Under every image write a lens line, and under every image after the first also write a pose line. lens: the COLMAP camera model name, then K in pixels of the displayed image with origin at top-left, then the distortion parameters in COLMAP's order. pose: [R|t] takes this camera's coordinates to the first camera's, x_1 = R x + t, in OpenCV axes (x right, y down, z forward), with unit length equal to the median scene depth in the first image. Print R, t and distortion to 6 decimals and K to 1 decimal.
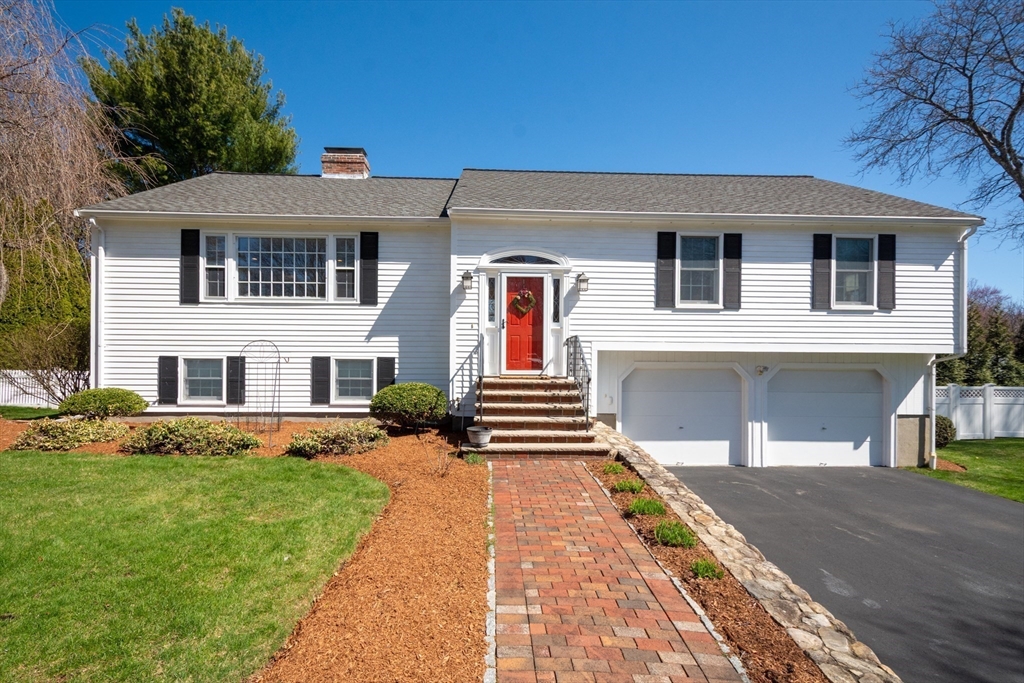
lens RADIAL K [[462.9, 0, 515.0], [0, 462.9, 359.0], [0, 0, 1]] dist [0.002228, 0.000424]
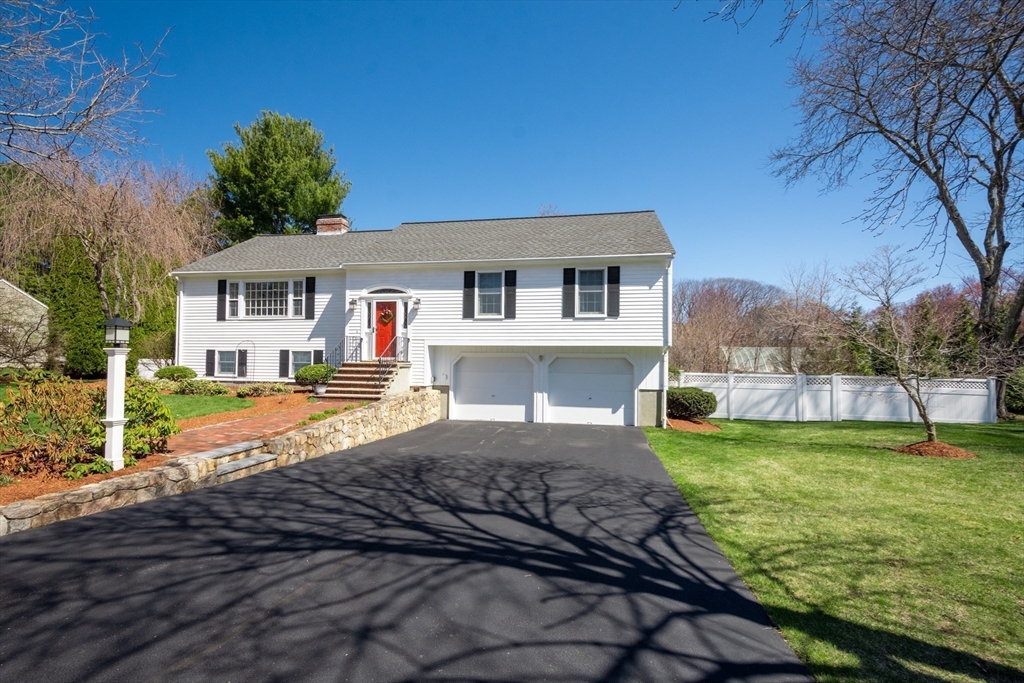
lens RADIAL K [[462.9, 0, 509.9], [0, 462.9, 343.0], [0, 0, 1]] dist [0.002228, 0.000424]
pose [[0.974838, -0.005814, -0.222839, 0.795865], [-0.000888, 0.999551, -0.029965, 0.021154], [0.222913, 0.029409, 0.974395, -0.506462]]
